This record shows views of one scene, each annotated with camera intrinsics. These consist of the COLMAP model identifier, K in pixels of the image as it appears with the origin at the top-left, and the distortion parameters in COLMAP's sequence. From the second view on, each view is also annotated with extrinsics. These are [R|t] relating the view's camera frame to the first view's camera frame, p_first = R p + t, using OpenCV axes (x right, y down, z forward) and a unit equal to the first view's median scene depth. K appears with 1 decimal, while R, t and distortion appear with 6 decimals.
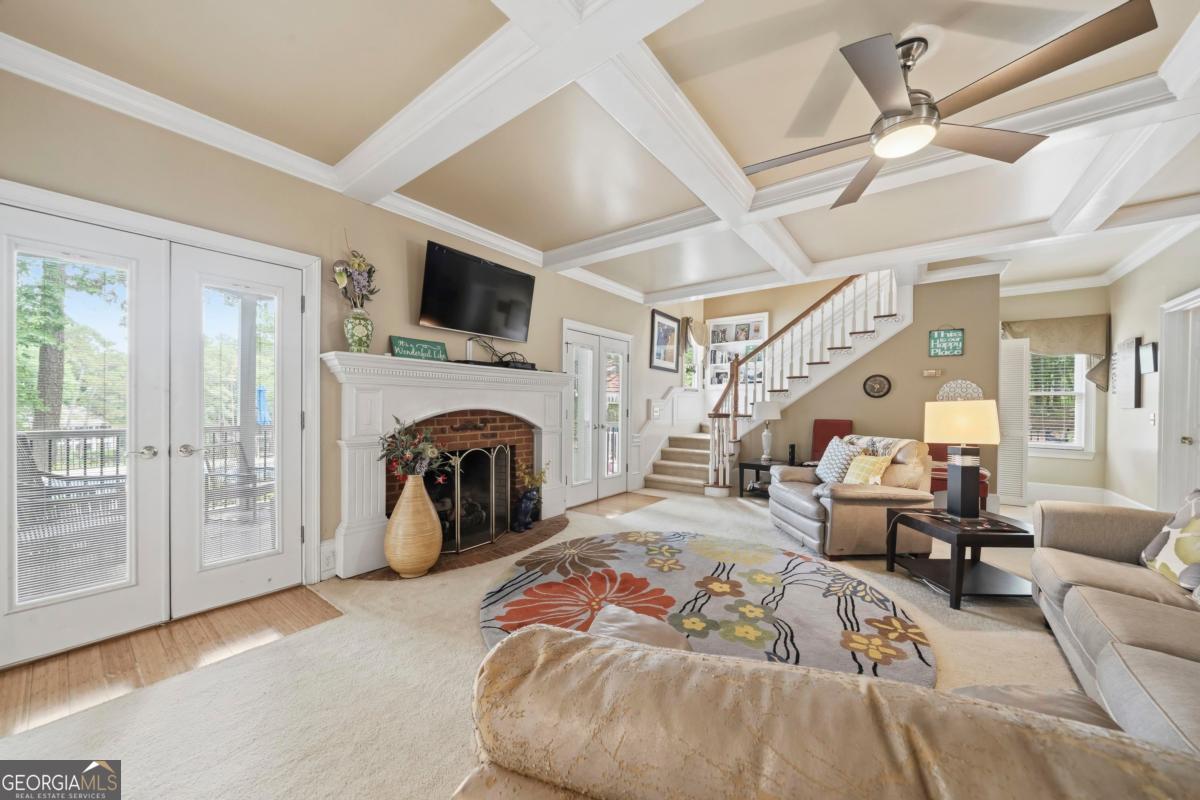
lens RADIAL K [[423.2, 0, 602.6], [0, 423.2, 405.4], [0, 0, 1]] dist [-0.000629, -0.000080]
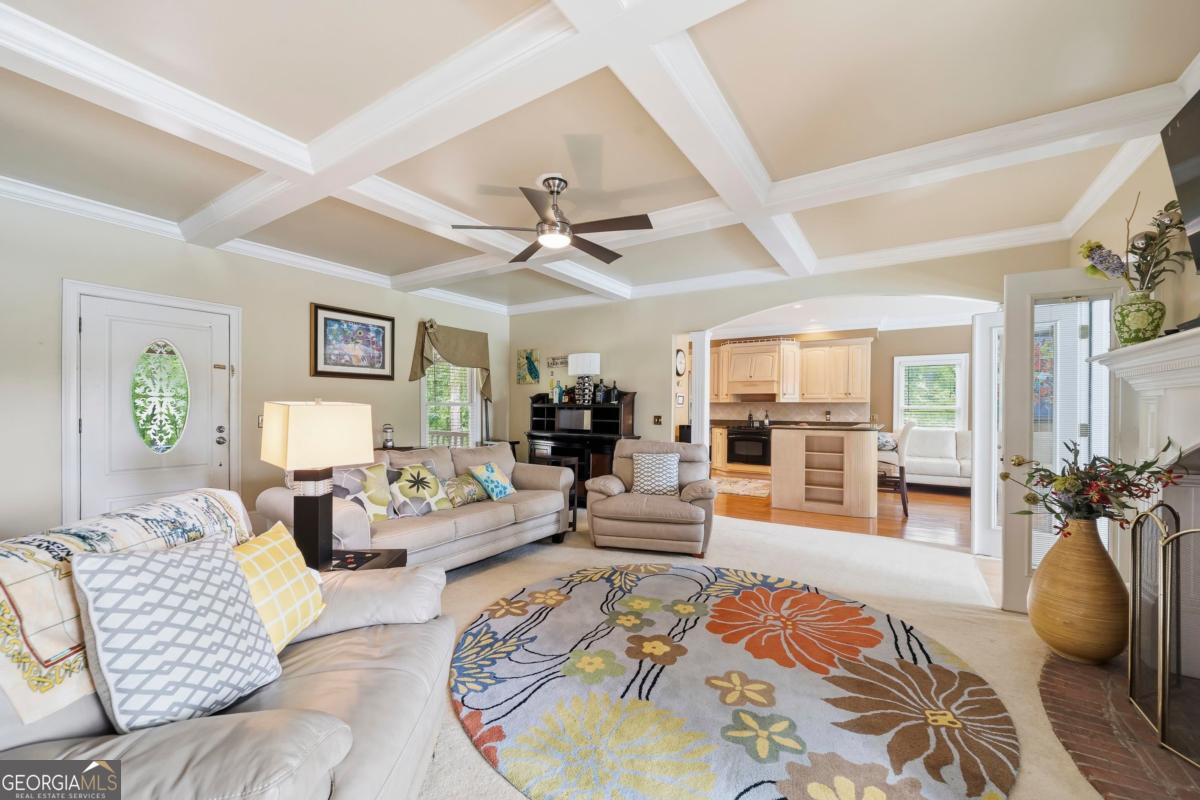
lens RADIAL K [[451.5, 0, 602.3], [0, 451.5, 407.8], [0, 0, 1]] dist [-0.001132, -0.000042]
pose [[-0.997388, -0.013469, -0.070969, 0.437593], [-0.013491, 0.999909, -0.000176, -0.009754], [0.070965, 0.000782, -0.997479, 1.813669]]
